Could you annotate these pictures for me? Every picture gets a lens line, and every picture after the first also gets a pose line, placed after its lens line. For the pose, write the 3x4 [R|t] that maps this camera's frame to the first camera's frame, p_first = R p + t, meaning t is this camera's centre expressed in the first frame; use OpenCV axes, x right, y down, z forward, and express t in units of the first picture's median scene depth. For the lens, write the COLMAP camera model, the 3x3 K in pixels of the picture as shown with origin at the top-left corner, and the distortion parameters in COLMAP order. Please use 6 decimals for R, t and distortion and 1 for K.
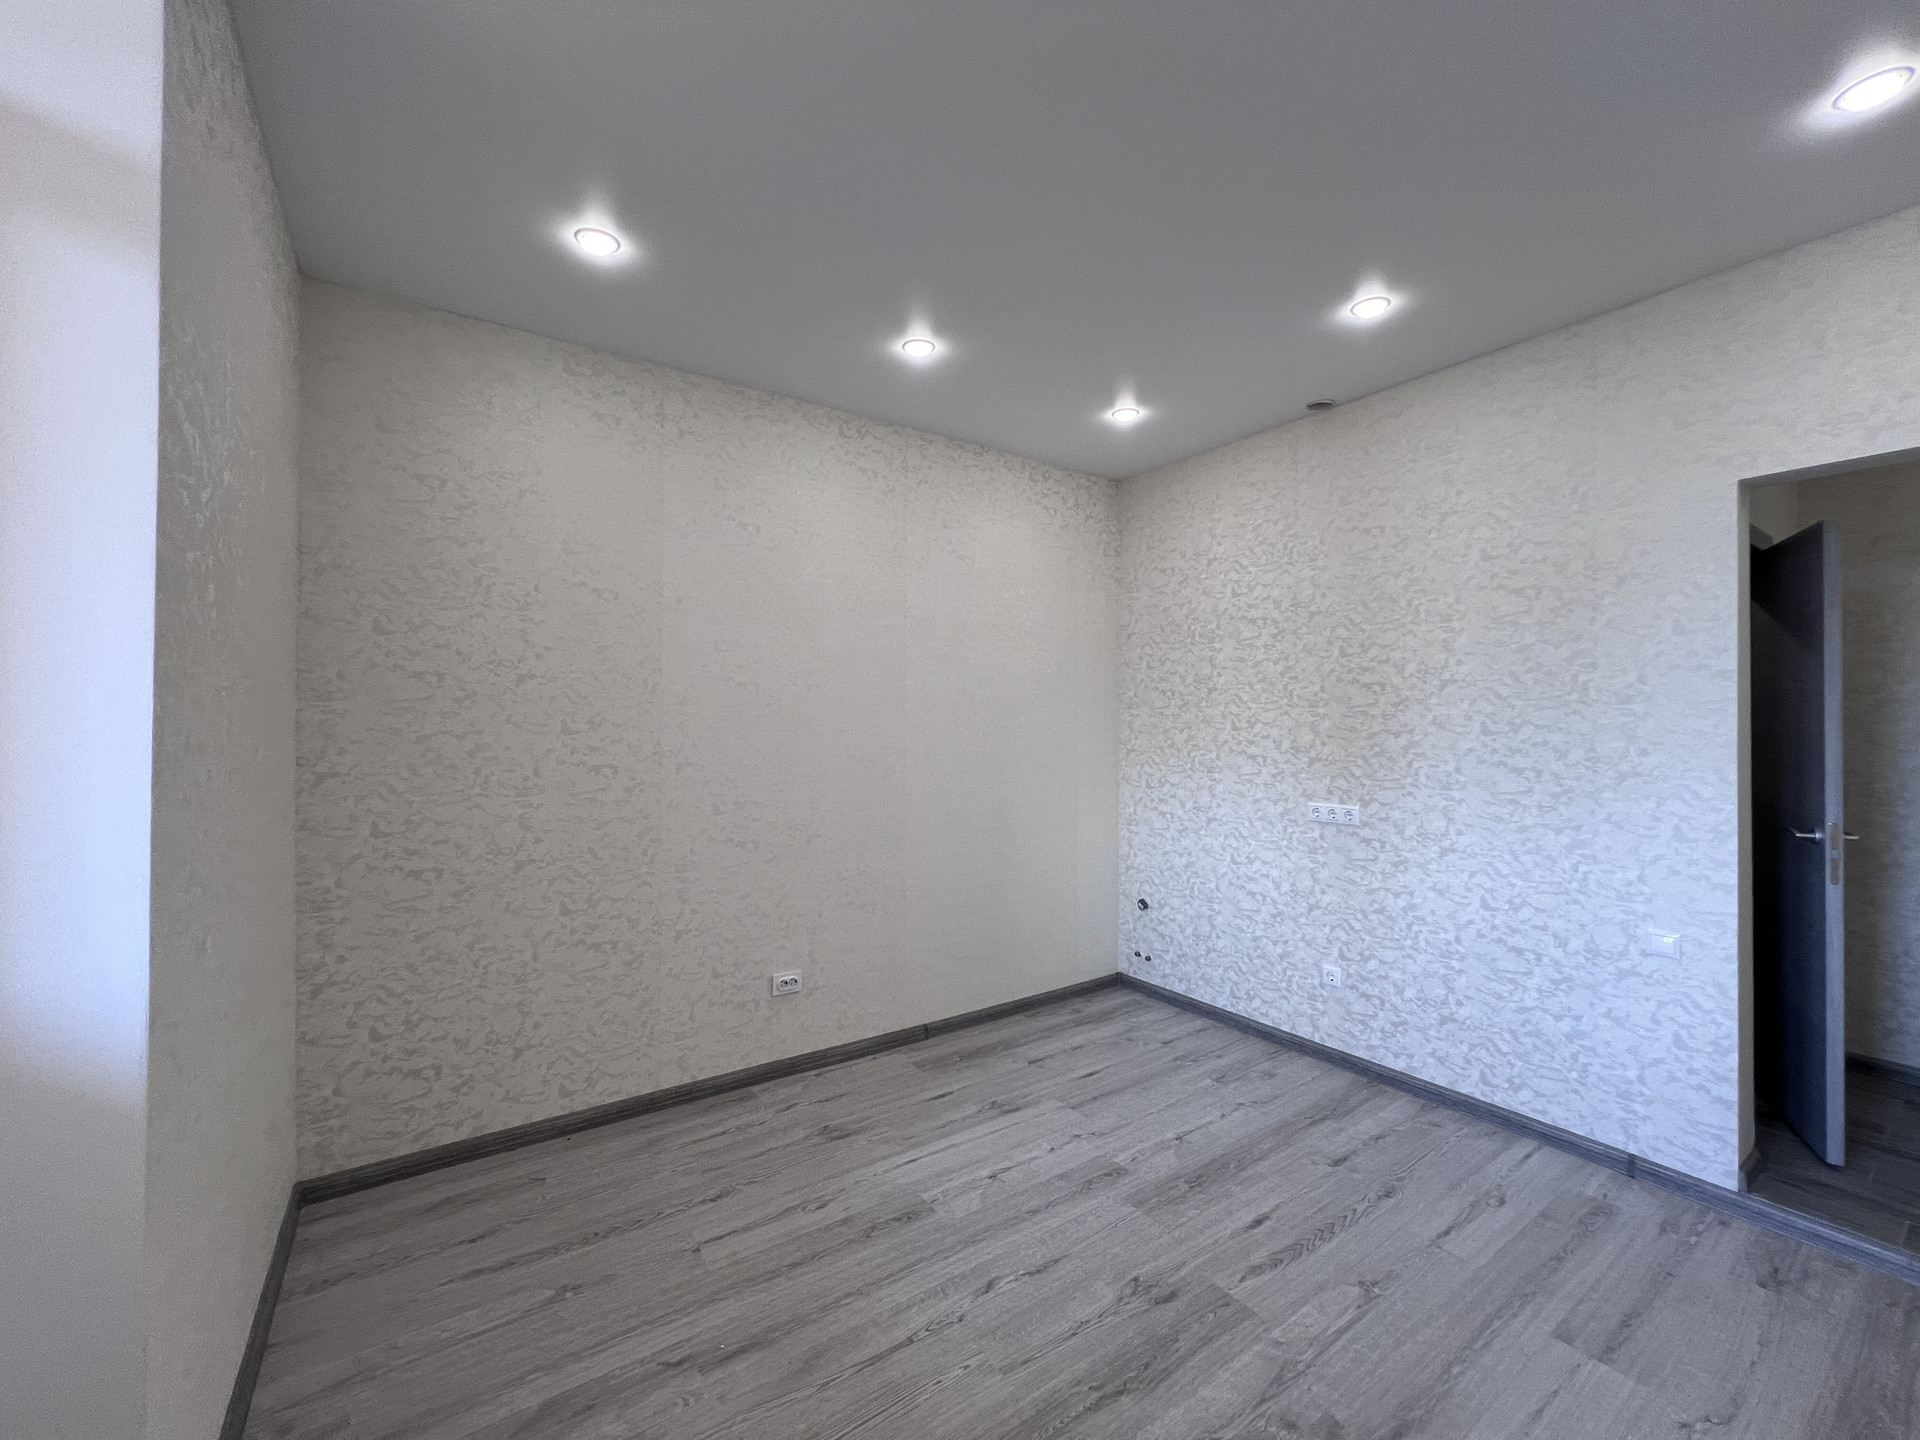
lens RADIAL K [[771.5, 0, 958.5], [0, 771.5, 714.4], [0, 0, 1]] dist [-0.001458, 0.000673]
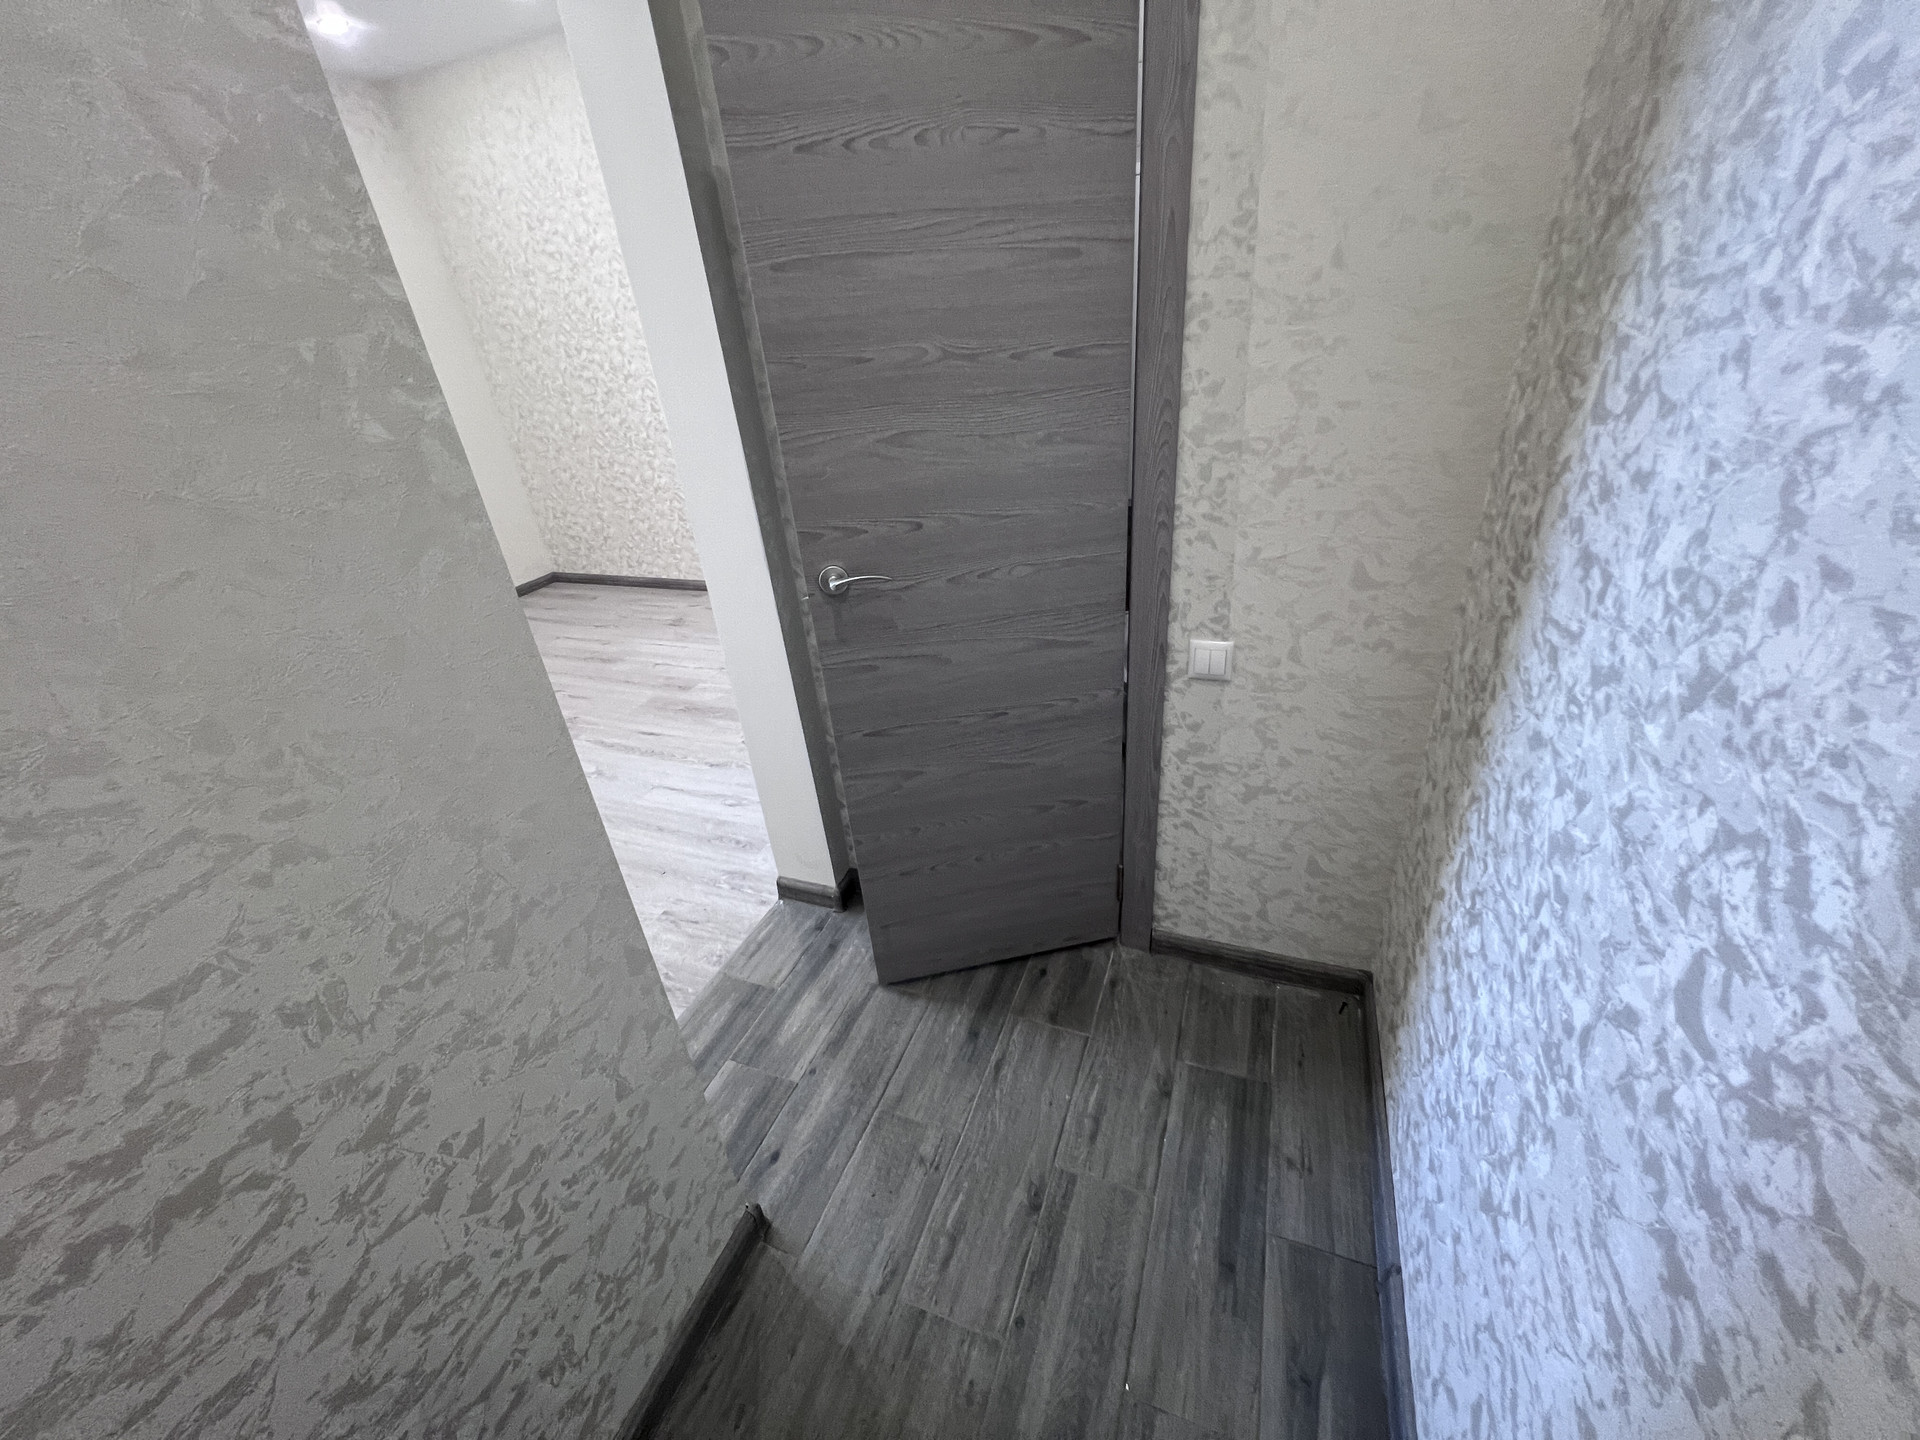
lens RADIAL K [[771.5, 0, 958.5], [0, 771.5, 714.4], [0, 0, 1]] dist [-0.001458, 0.000673]
pose [[0.555430, 0.349557, -0.754525, 1.736876], [0.095183, 0.874669, 0.475284, -0.014331], [0.826098, -0.335805, 0.452545, 0.799747]]
